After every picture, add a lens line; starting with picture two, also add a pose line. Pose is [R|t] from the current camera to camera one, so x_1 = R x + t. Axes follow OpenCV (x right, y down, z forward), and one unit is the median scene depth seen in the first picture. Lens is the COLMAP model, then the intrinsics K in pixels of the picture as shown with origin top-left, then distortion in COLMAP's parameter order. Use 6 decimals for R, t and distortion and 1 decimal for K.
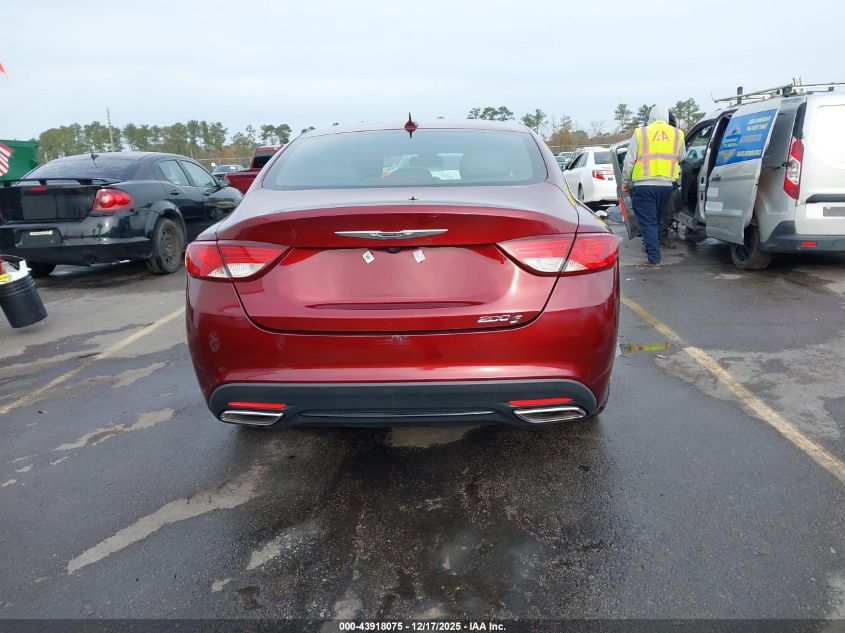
lens RADIAL K [[675.6, 0, 436.8], [0, 675.6, 316.6], [0, 0, 1]] dist [0.060018, -0.066457]
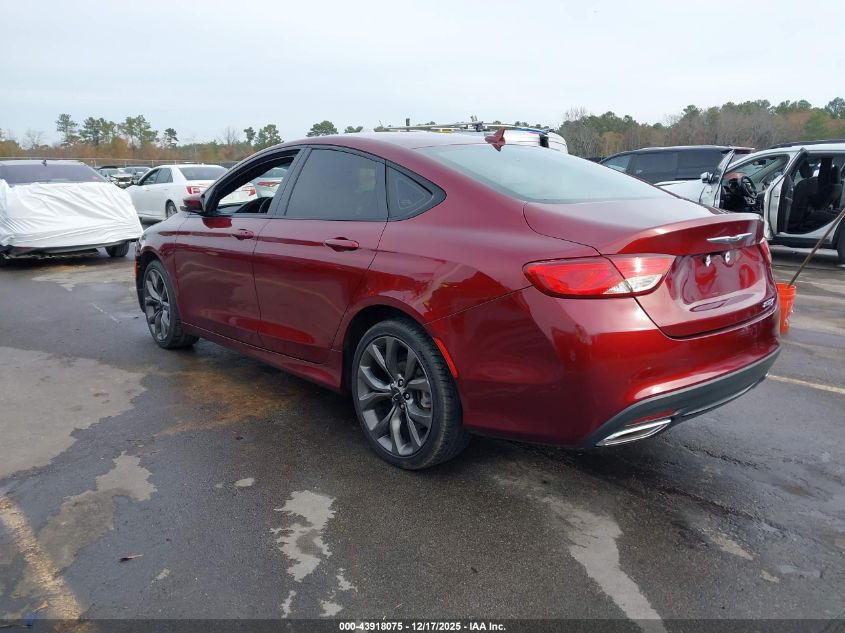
lens RADIAL K [[675.6, 0, 436.8], [0, 675.6, 316.6], [0, 0, 1]] dist [0.060018, -0.066457]
pose [[0.701516, -0.121893, 0.702152, -0.194694], [0.140040, 0.989632, 0.031887, -0.015252], [-0.698759, 0.075960, 0.711313, 0.082614]]
